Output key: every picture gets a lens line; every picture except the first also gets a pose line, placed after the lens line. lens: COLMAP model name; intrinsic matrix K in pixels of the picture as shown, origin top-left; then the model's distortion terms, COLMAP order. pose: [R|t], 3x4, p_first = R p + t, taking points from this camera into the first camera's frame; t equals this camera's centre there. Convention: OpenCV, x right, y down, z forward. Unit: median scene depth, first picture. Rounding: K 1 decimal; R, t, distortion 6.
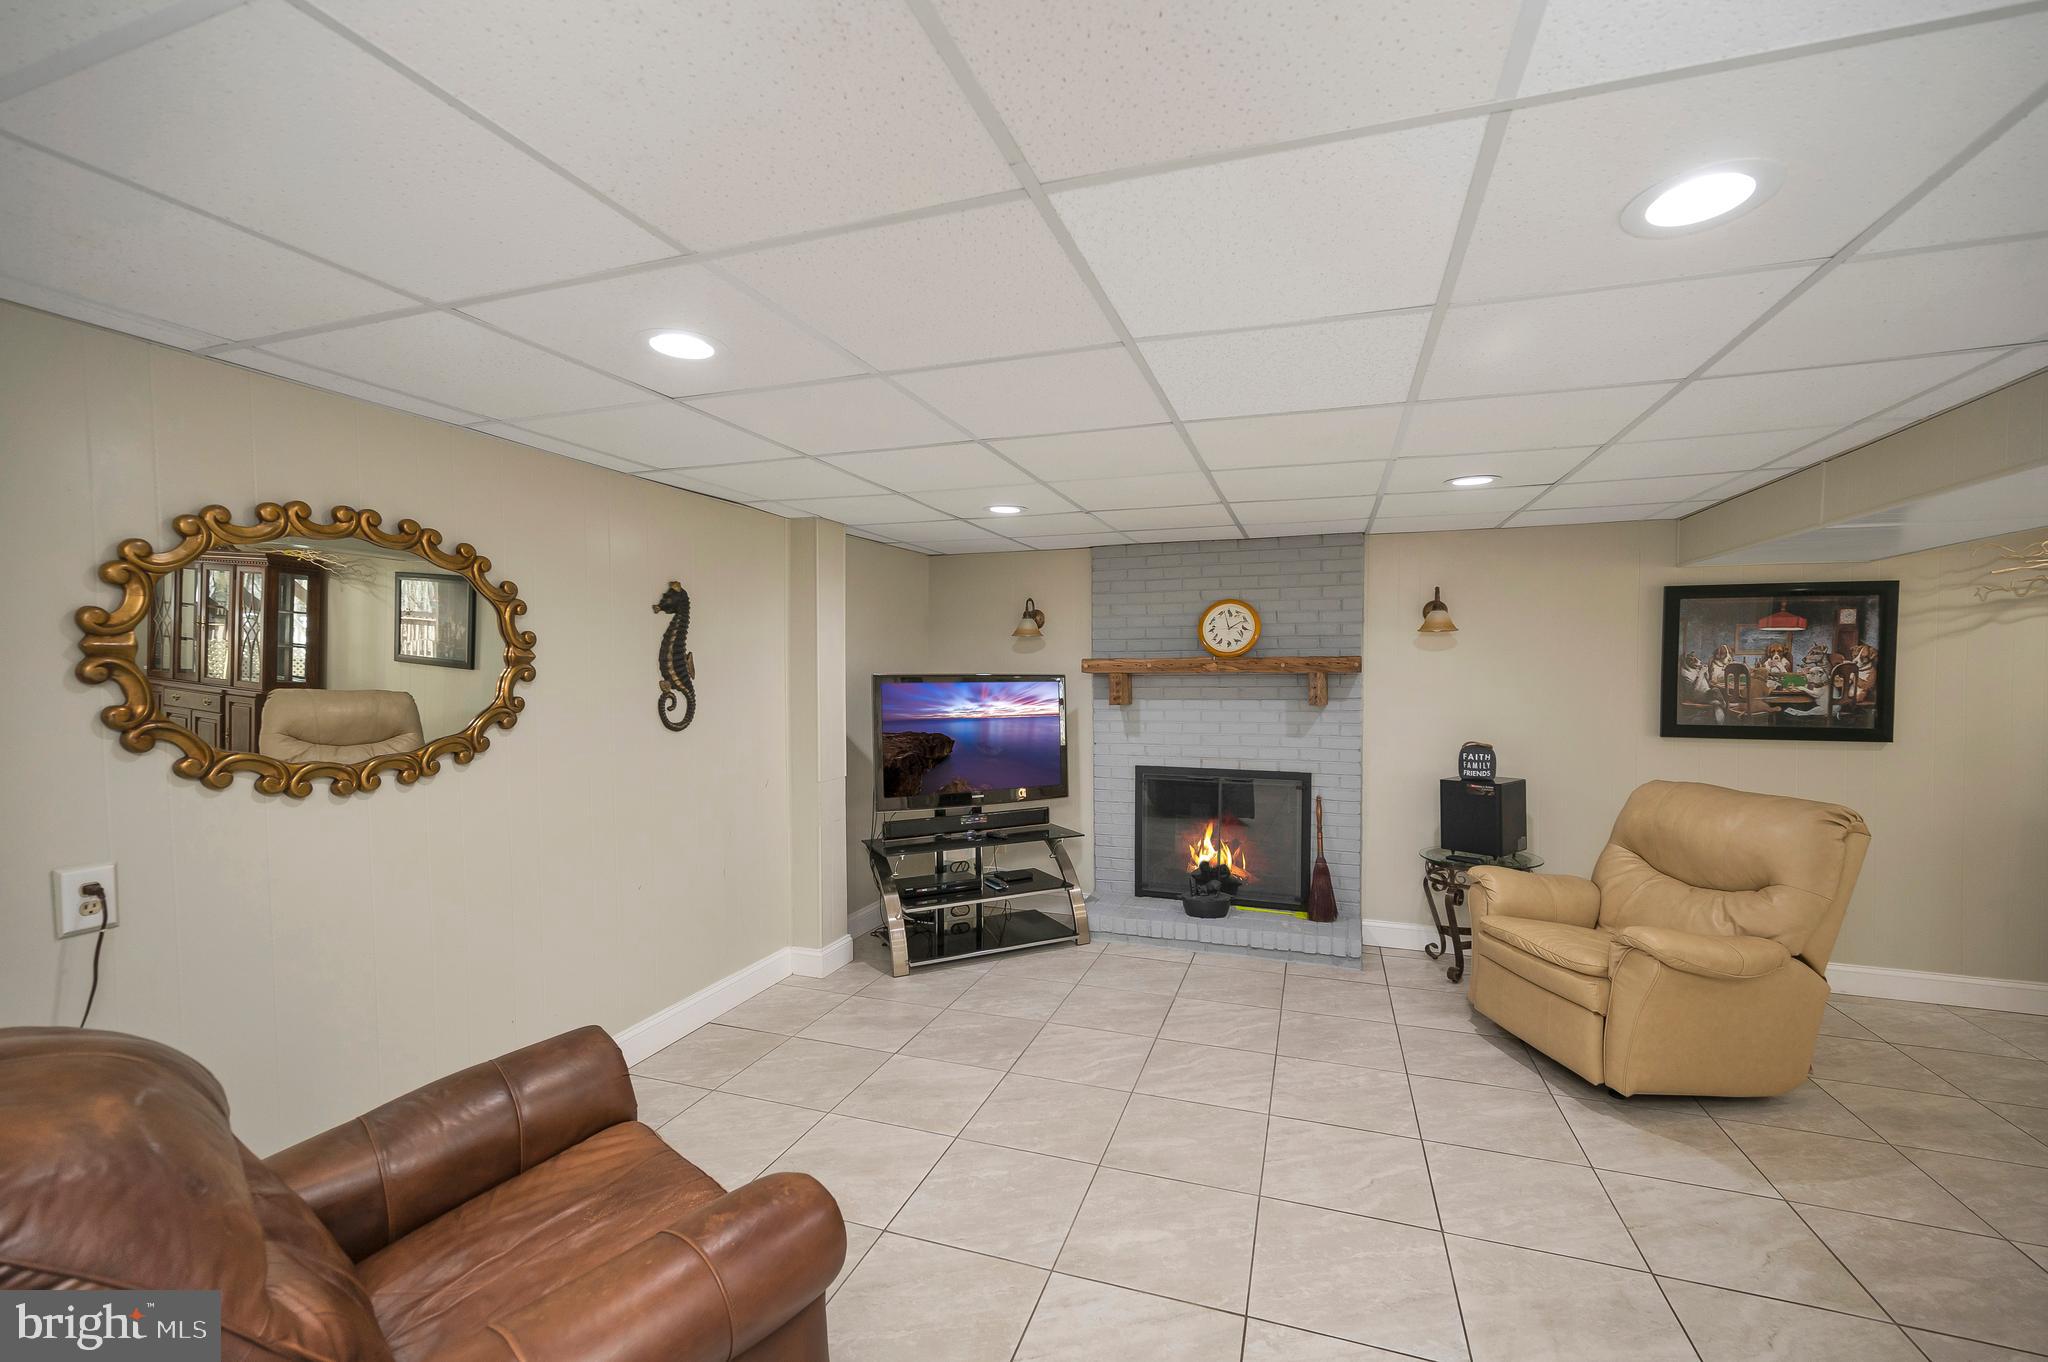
lens RADIAL K [[848.6, 0, 1047.0], [0, 848.6, 692.2], [0, 0, 1]] dist [0.000597, -0.000009]
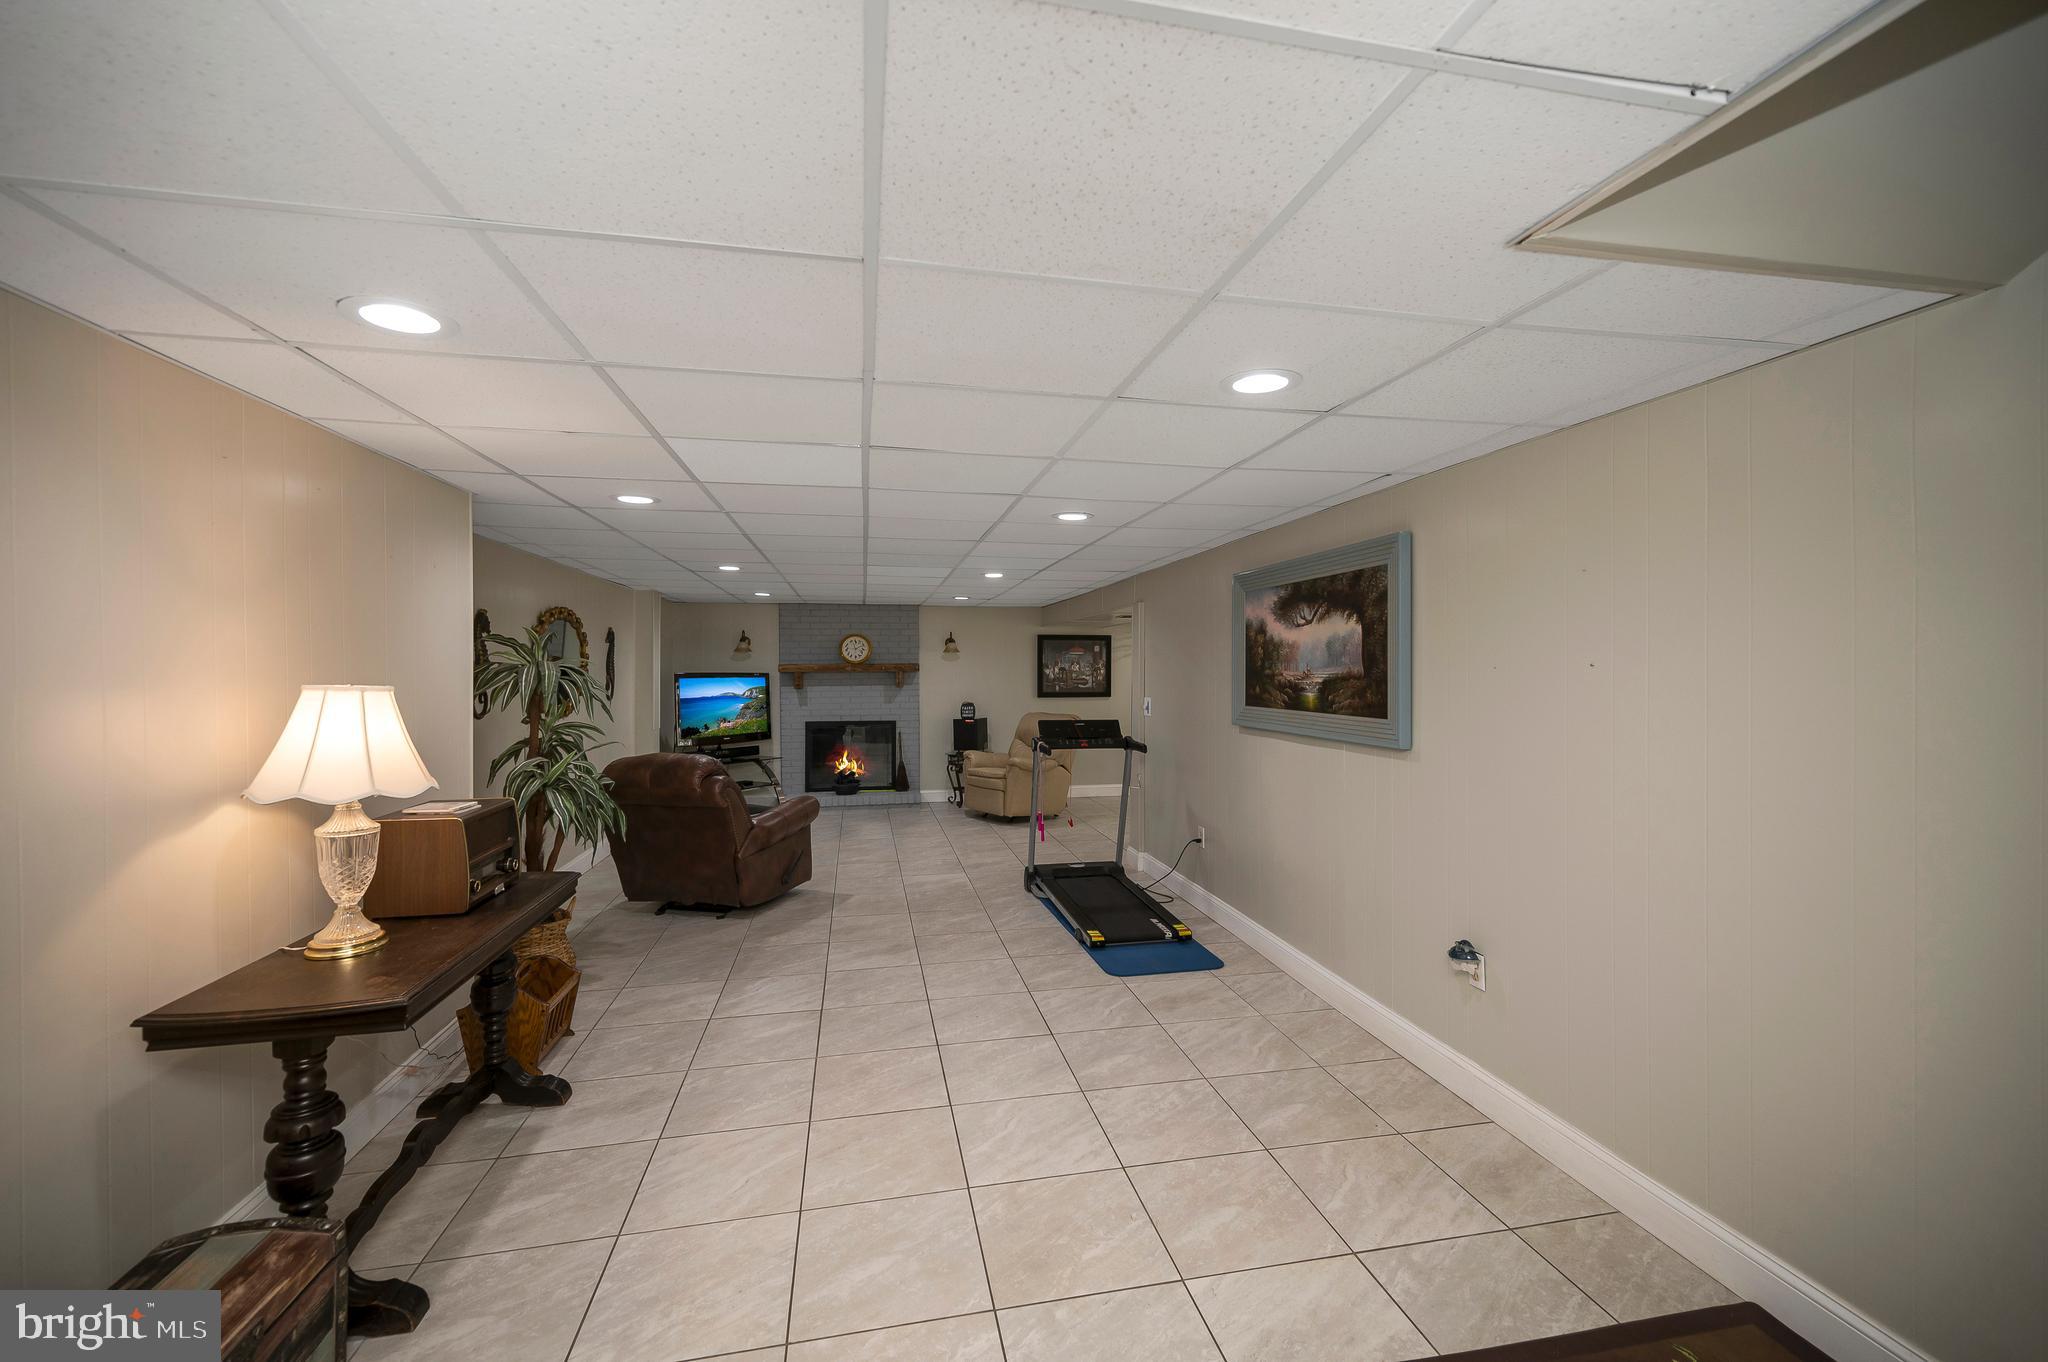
lens RADIAL K [[838.8, 0, 1025.6], [0, 838.8, 661.1], [0, 0, 1]] dist [0.000275, -0.000093]
pose [[0.874170, 0.001715, 0.485616, -0.425190], [0.015929, 0.999354, -0.032205, 0.024013], [-0.485358, 0.035888, 0.873579, -0.987053]]
